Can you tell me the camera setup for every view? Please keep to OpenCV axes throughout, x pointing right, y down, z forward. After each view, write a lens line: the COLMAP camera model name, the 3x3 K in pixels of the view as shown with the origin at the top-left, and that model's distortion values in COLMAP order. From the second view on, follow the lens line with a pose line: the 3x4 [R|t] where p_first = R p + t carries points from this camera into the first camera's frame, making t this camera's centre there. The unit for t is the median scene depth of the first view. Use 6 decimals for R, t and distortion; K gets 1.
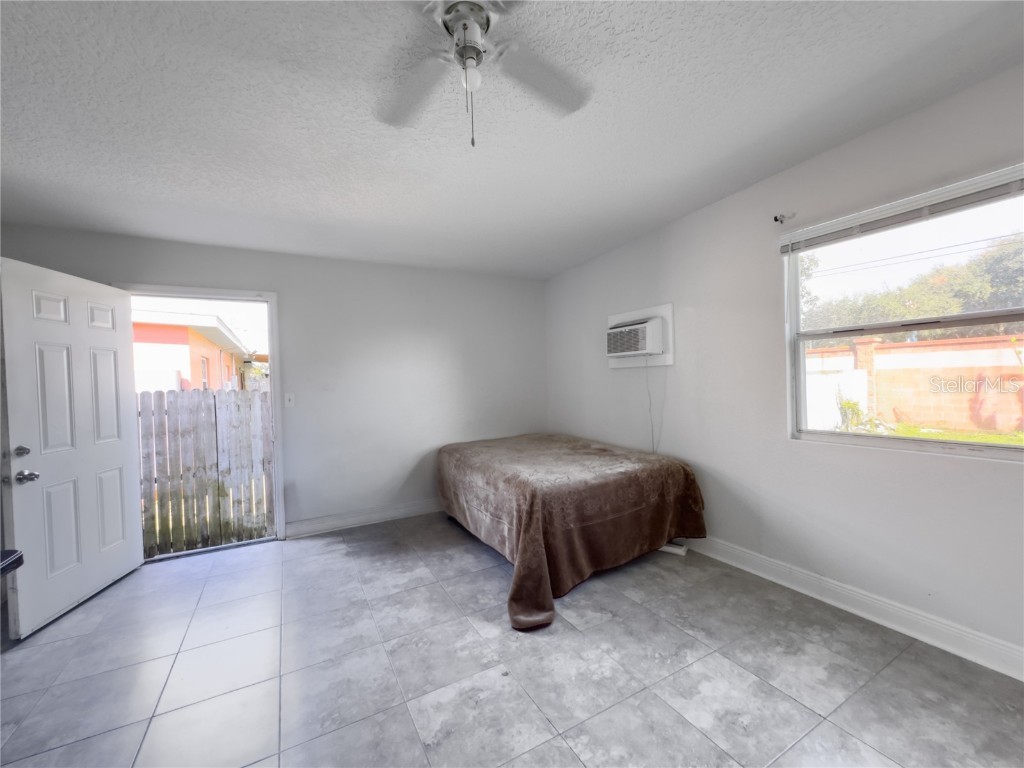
lens RADIAL K [[409.7, 0, 512.0], [0, 409.7, 384.0], [0, 0, 1]] dist [0.001705, -0.000042]
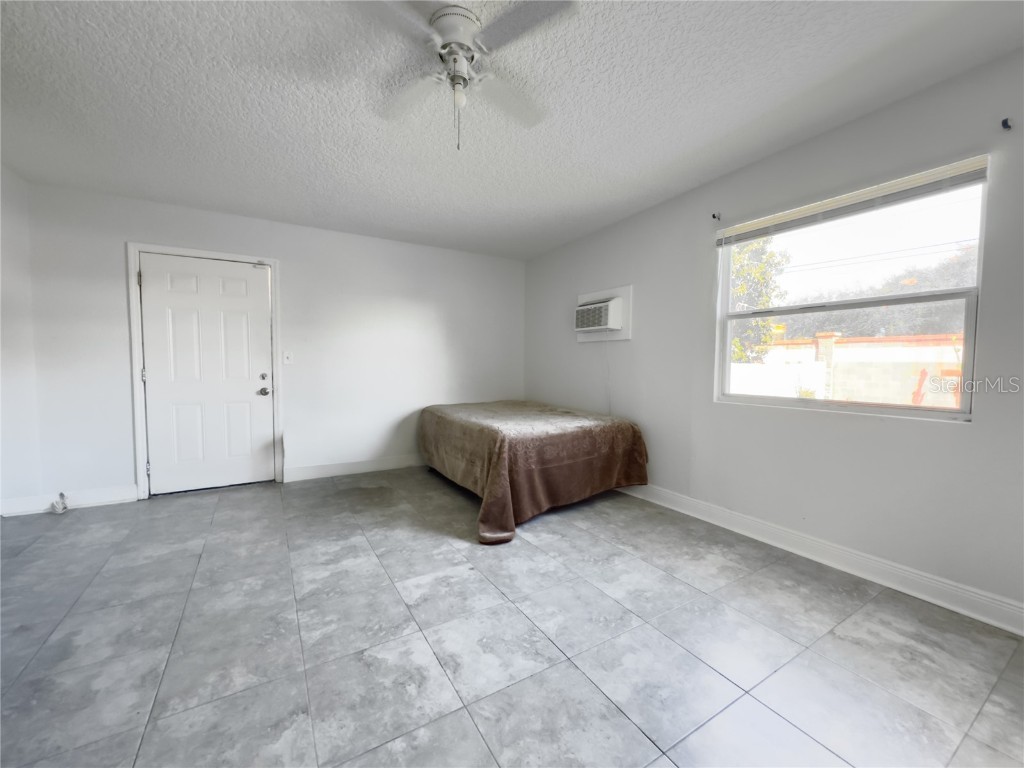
lens RADIAL K [[409.7, 0, 512.0], [0, 409.7, 384.0], [0, 0, 1]] dist [0.001705, -0.000042]
pose [[0.998474, 0.036797, 0.041178, 0.028248], [-0.038417, 0.998490, 0.039274, 0.065582], [-0.039671, -0.040796, 0.998380, -0.201335]]
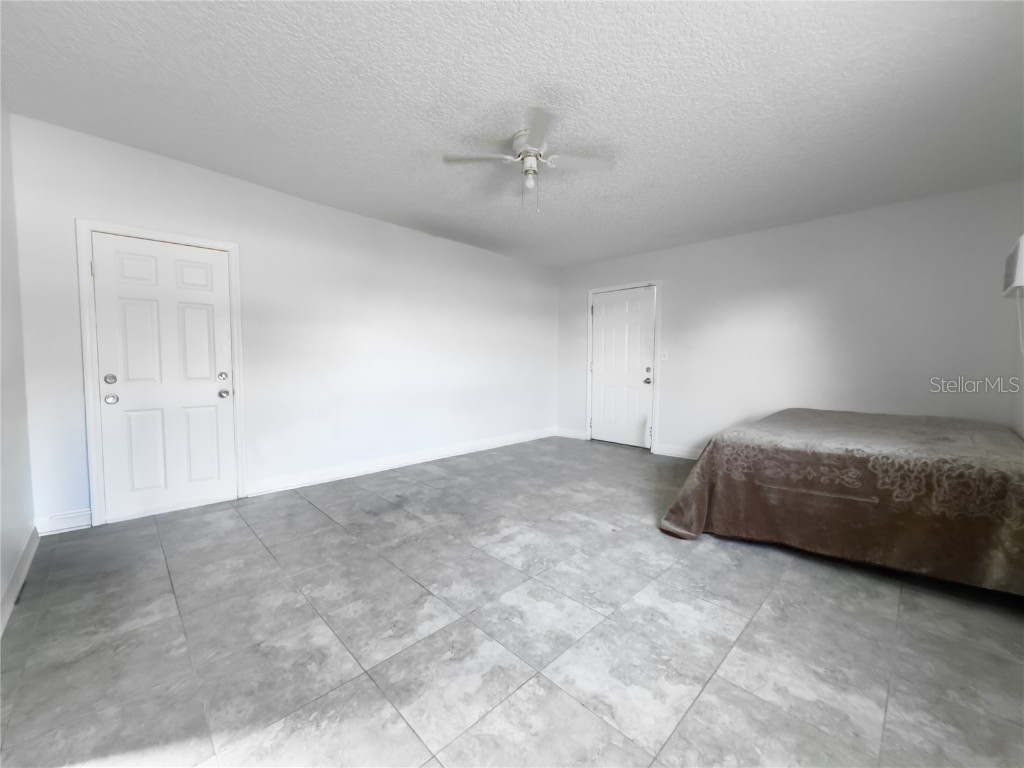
lens RADIAL K [[409.7, 0, 512.0], [0, 409.7, 384.0], [0, 0, 1]] dist [0.001705, -0.000042]
pose [[0.263261, 0.089490, -0.960565, 1.031646], [-0.024932, 0.995987, 0.085957, 0.043859], [0.964402, 0.001319, 0.264436, 0.196026]]
